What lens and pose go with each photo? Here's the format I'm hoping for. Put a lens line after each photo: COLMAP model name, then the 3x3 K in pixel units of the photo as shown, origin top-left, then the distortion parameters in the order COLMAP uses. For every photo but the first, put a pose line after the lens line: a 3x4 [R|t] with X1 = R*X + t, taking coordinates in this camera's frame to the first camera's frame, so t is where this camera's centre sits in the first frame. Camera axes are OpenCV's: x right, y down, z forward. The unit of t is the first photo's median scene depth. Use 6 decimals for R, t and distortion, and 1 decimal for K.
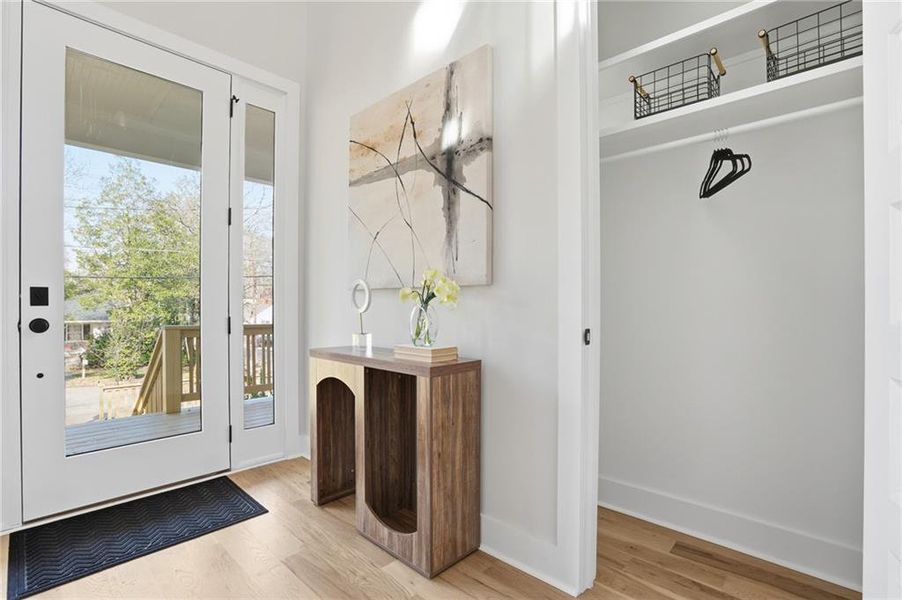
lens RADIAL K [[409.7, 0, 452.7], [0, 409.7, 308.0], [0, 0, 1]] dist [-0.025453, 0.003428]
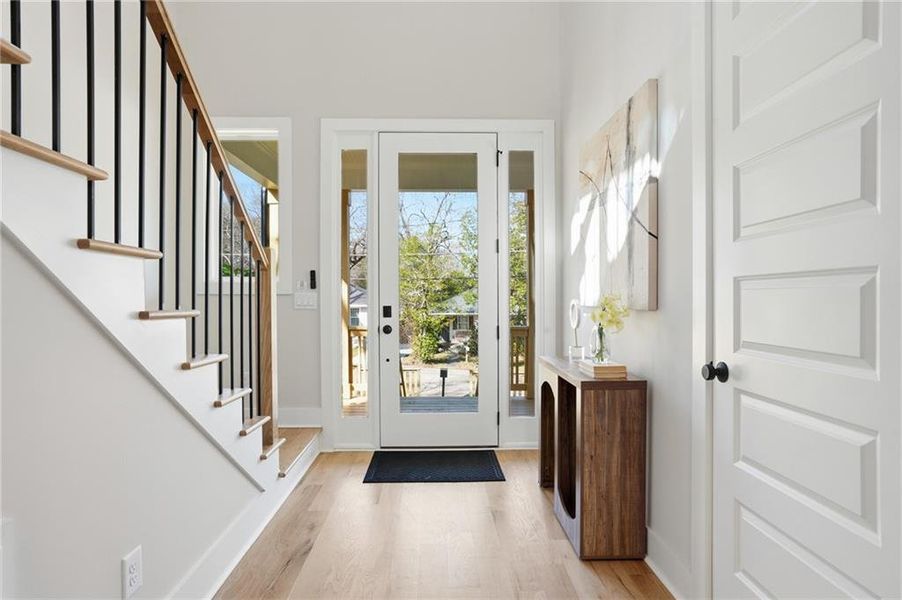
lens RADIAL K [[466.5, 0, 449.7], [0, 466.5, 299.6], [0, 0, 1]] dist [-0.035348, 0.012527]
pose [[0.712180, -0.003601, -0.701988, 0.535732], [-0.001165, 0.999979, -0.006311, -0.071638], [0.701996, 0.005312, 0.712161, -0.202085]]
